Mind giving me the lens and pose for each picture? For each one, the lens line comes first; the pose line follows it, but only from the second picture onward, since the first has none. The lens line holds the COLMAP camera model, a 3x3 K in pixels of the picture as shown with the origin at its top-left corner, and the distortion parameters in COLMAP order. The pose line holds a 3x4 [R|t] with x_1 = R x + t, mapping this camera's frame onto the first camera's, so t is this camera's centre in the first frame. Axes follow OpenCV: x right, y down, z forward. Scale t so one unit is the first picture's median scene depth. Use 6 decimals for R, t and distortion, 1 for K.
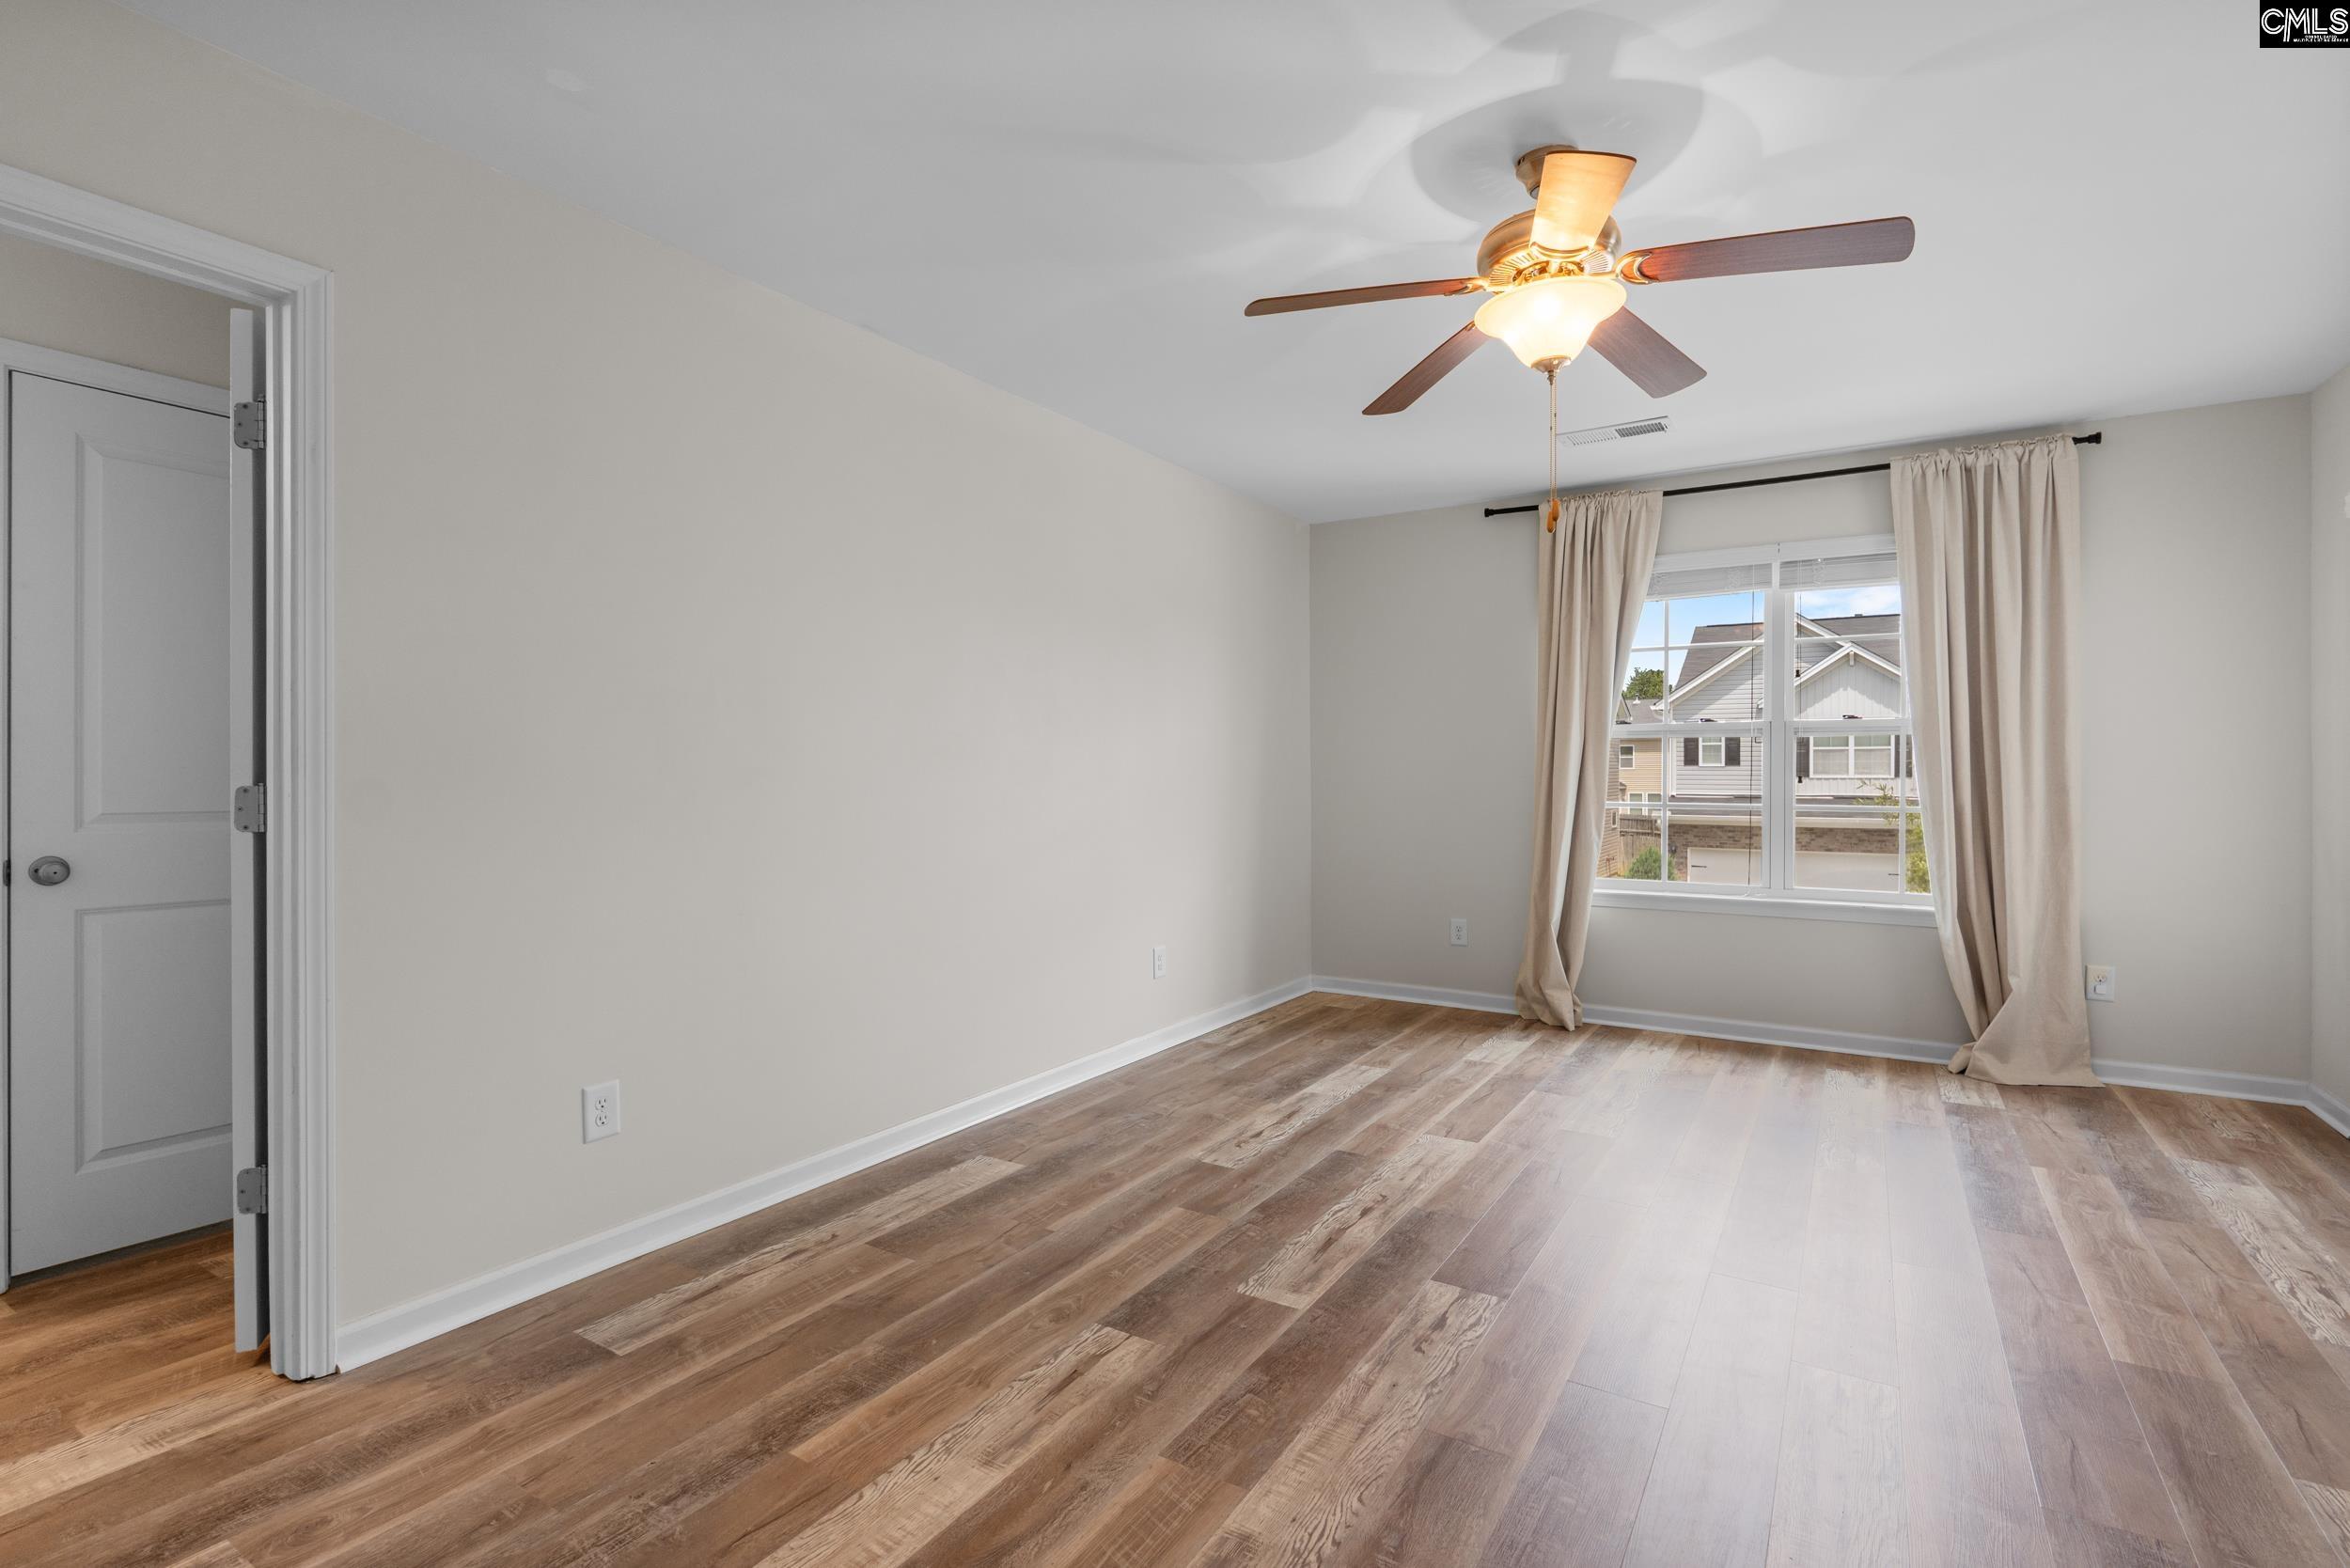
lens RADIAL K [[1082.1, 0, 1175.4], [0, 1082.1, 774.4], [0, 0, 1]] dist [-0.007534, 0.001419]
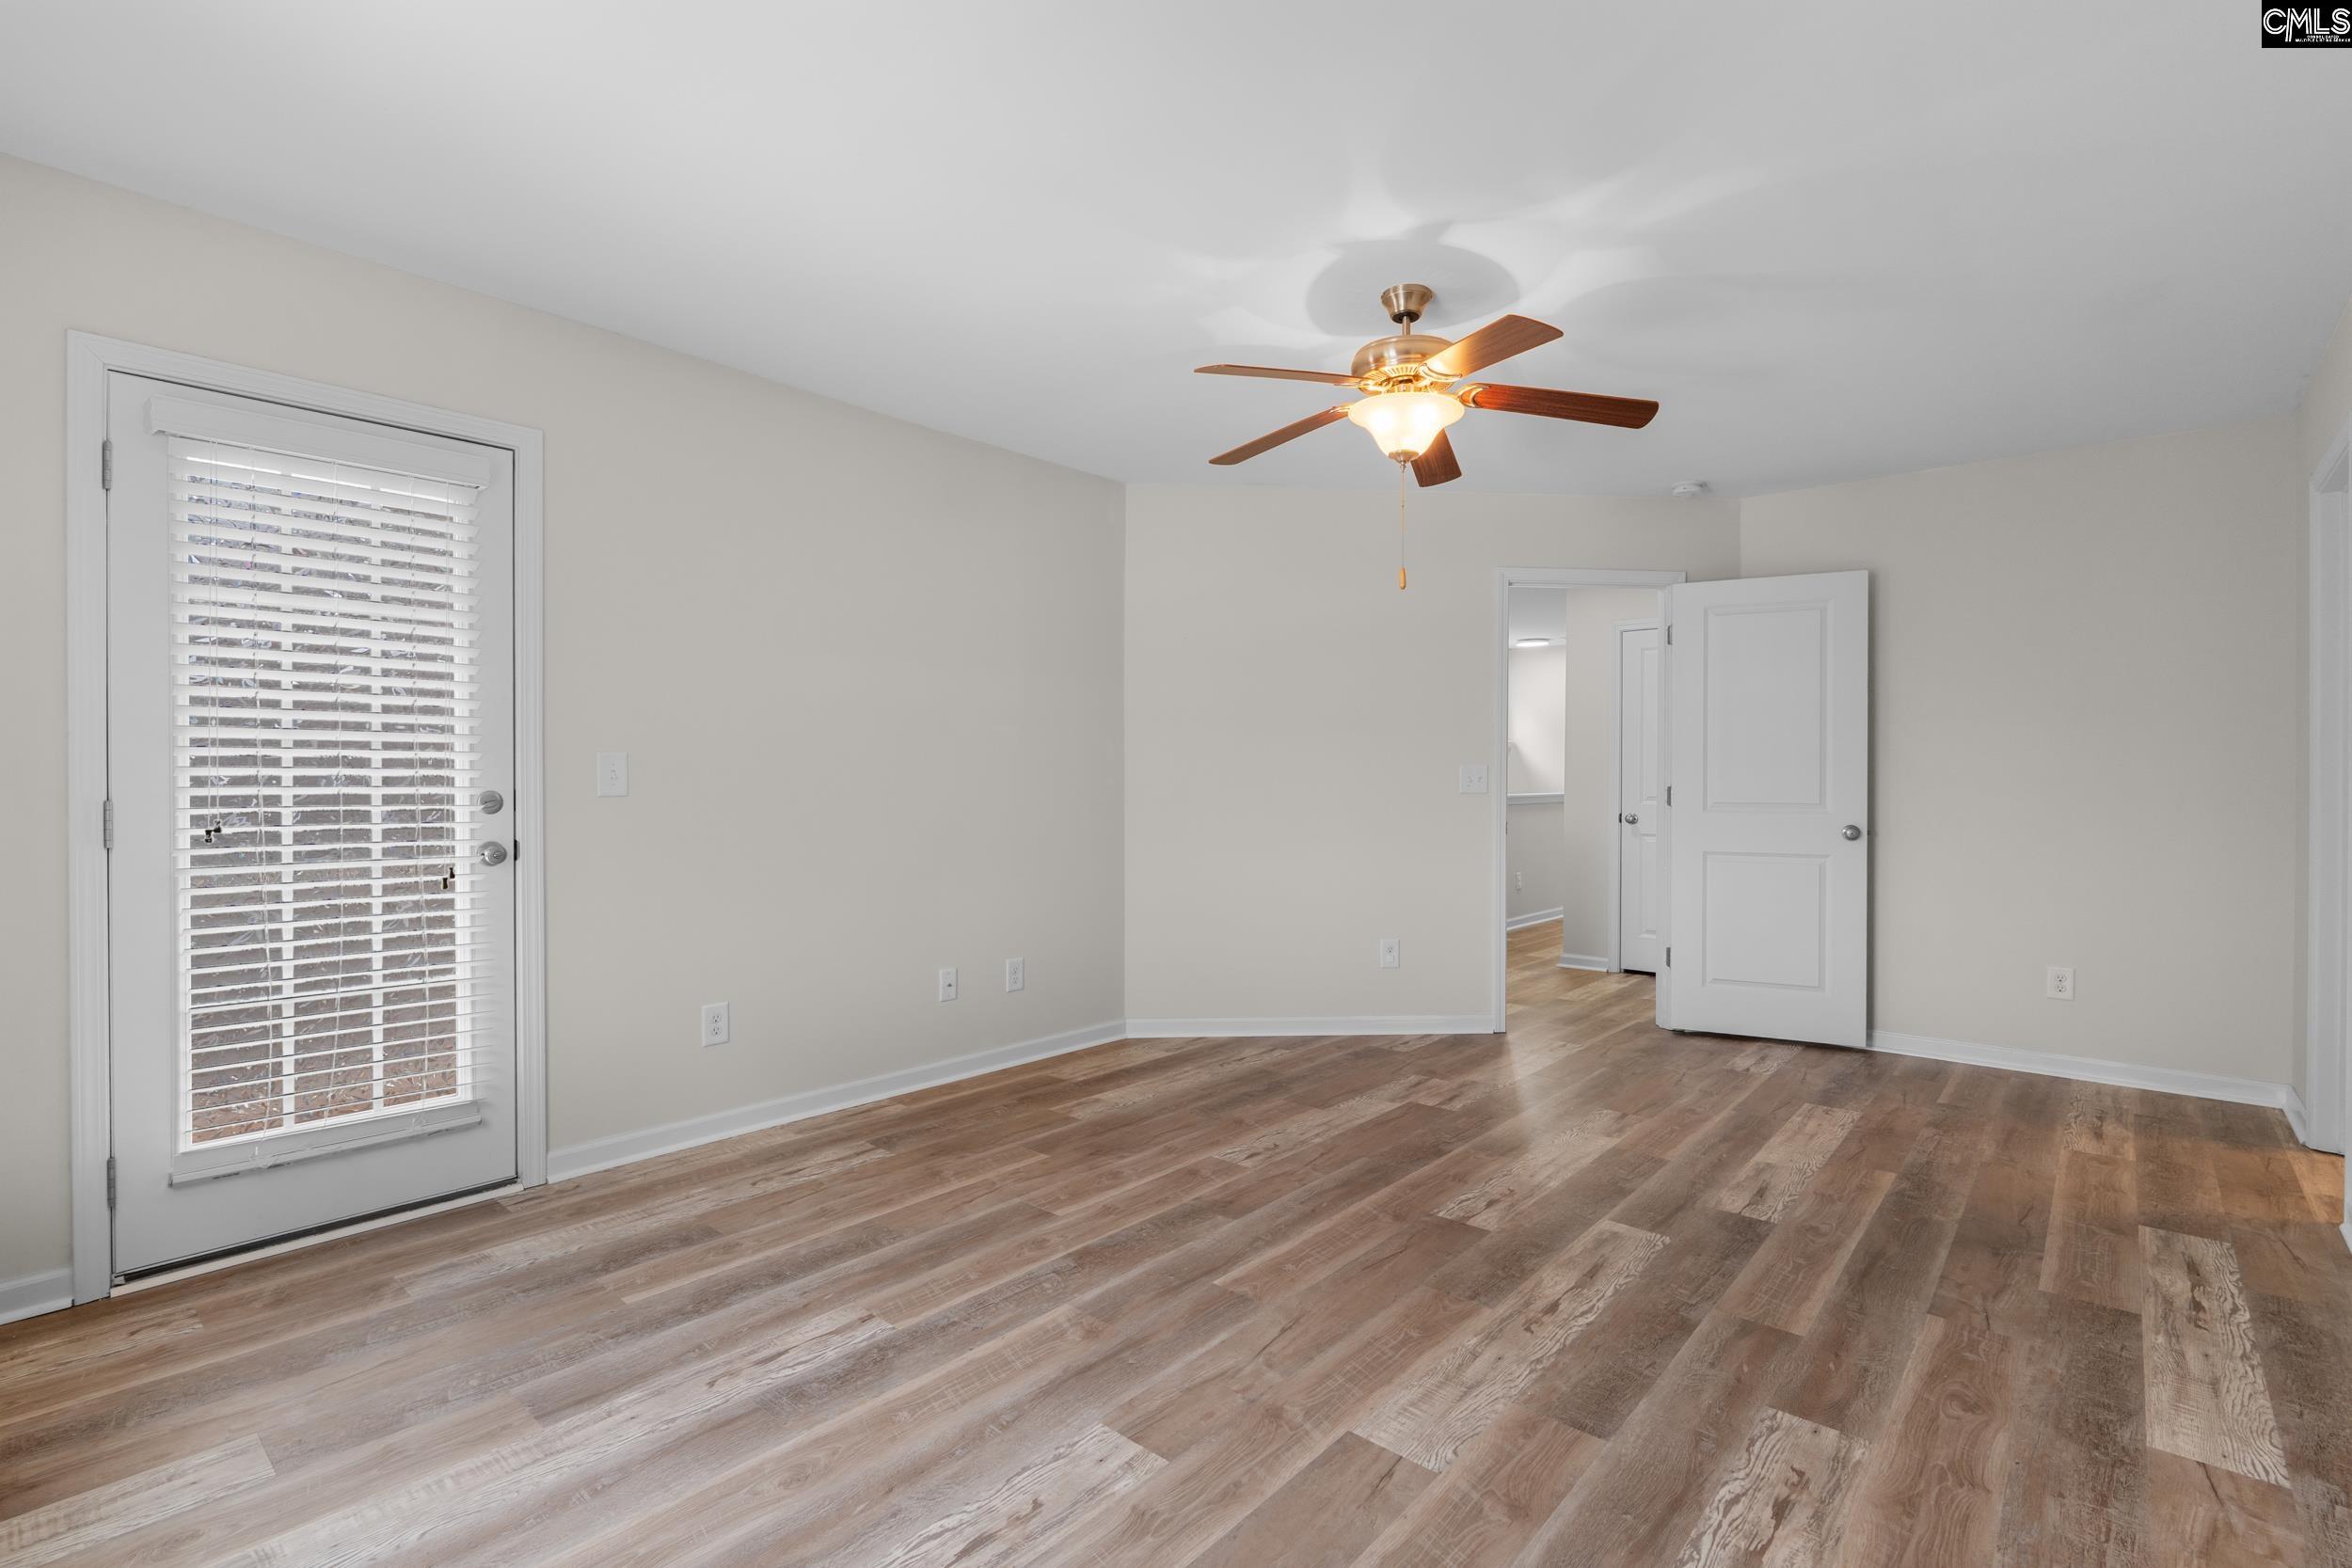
lens RADIAL K [[1082.8, 0, 1176.3], [0, 1082.8, 781.6], [0, 0, 1]] dist [-0.007534, 0.001419]
pose [[-0.987874, -0.003225, 0.155223, 0.355279], [-0.002435, 0.999983, 0.005278, -0.005372], [-0.155238, 0.004836, -0.987865, 1.979910]]
